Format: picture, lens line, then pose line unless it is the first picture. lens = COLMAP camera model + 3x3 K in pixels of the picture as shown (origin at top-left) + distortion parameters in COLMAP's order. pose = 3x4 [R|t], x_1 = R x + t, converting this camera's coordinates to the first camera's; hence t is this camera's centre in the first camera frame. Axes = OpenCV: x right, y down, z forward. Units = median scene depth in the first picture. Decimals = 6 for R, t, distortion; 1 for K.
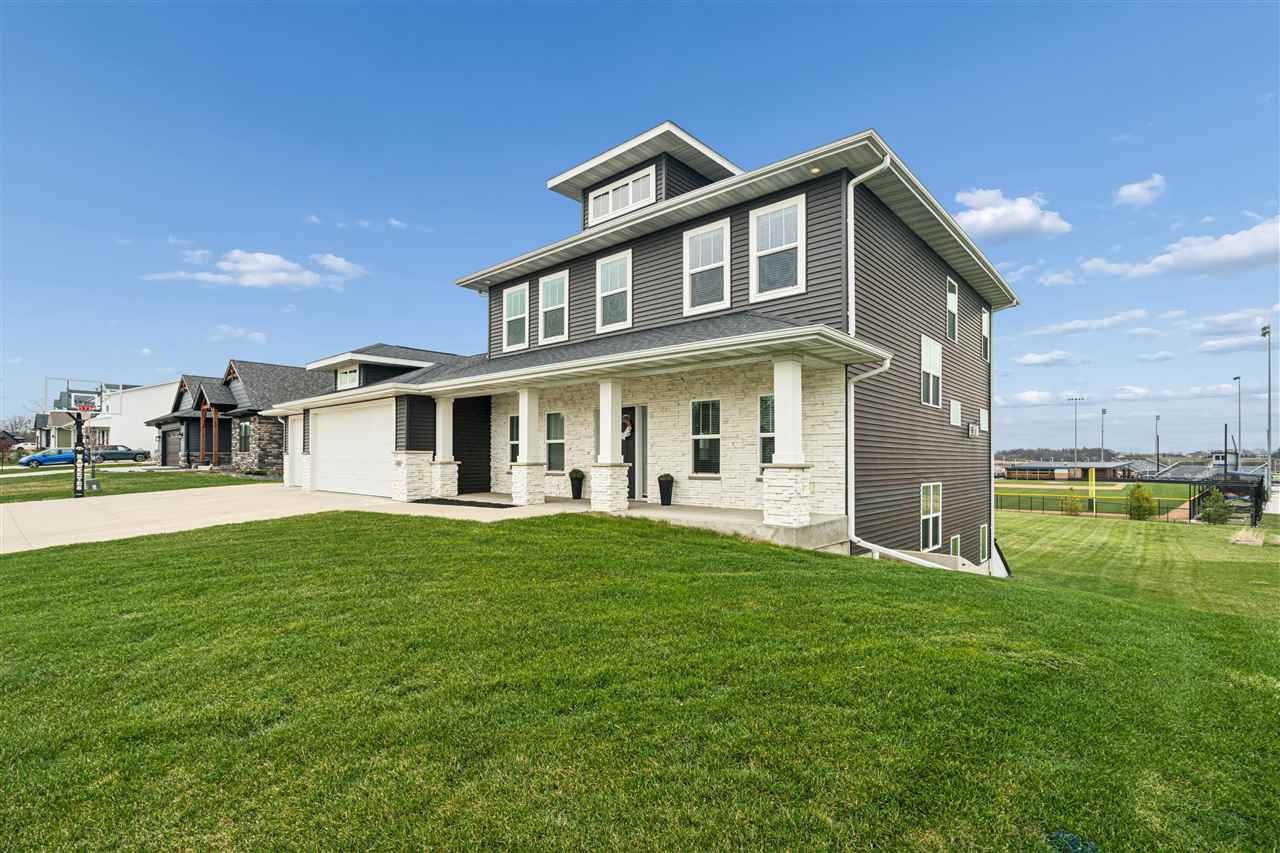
lens RADIAL K [[588.0, 0, 636.3], [0, 588.0, 458.4], [0, 0, 1]] dist [-0.001054, 0.000002]
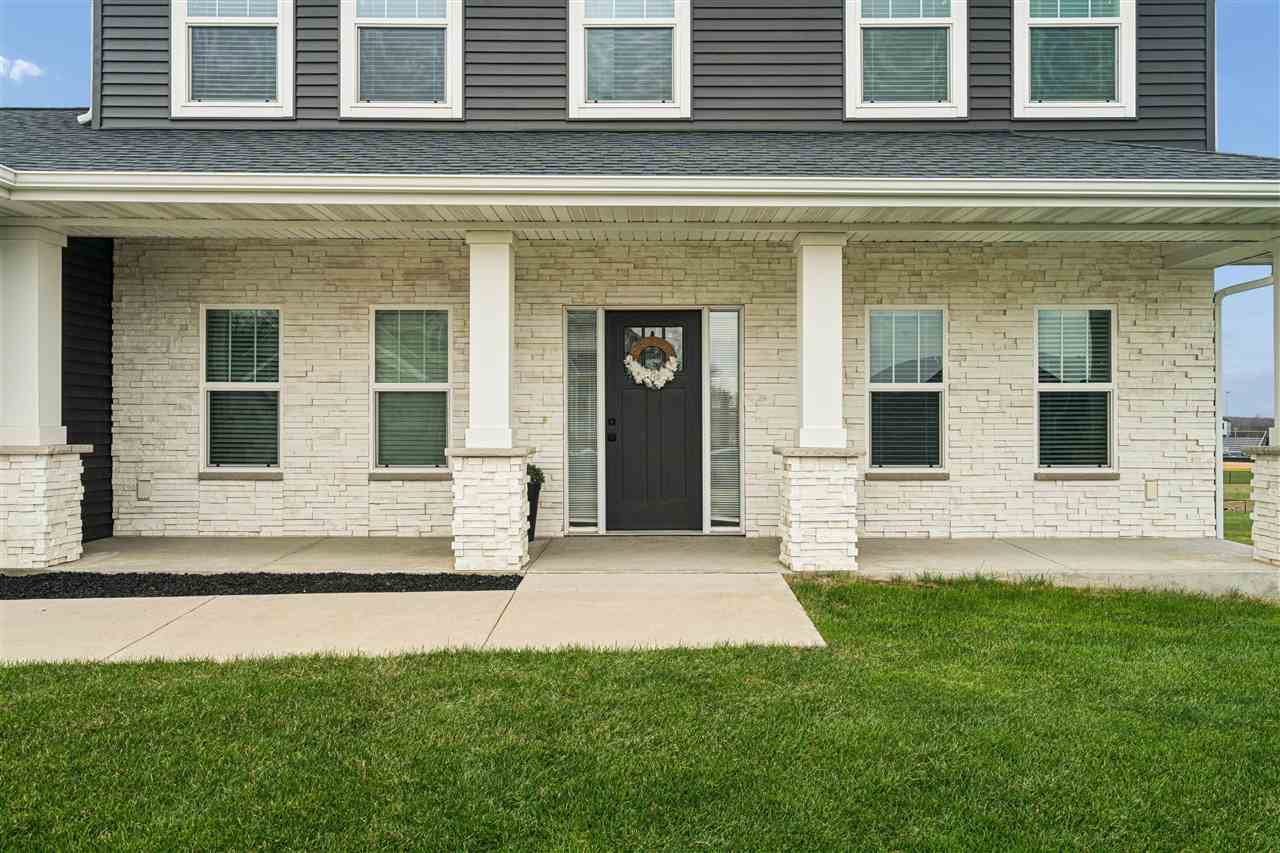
lens RADIAL K [[1047.2, 0, 640.1], [0, 1047.2, 422.5], [0, 0, 1]] dist [0.014214, 0.009899]
pose [[0.743678, 0.007446, 0.668497, -0.438220], [-0.000603, 0.999945, -0.010467, -0.000392], [-0.668538, 0.007381, 0.743641, 0.393993]]
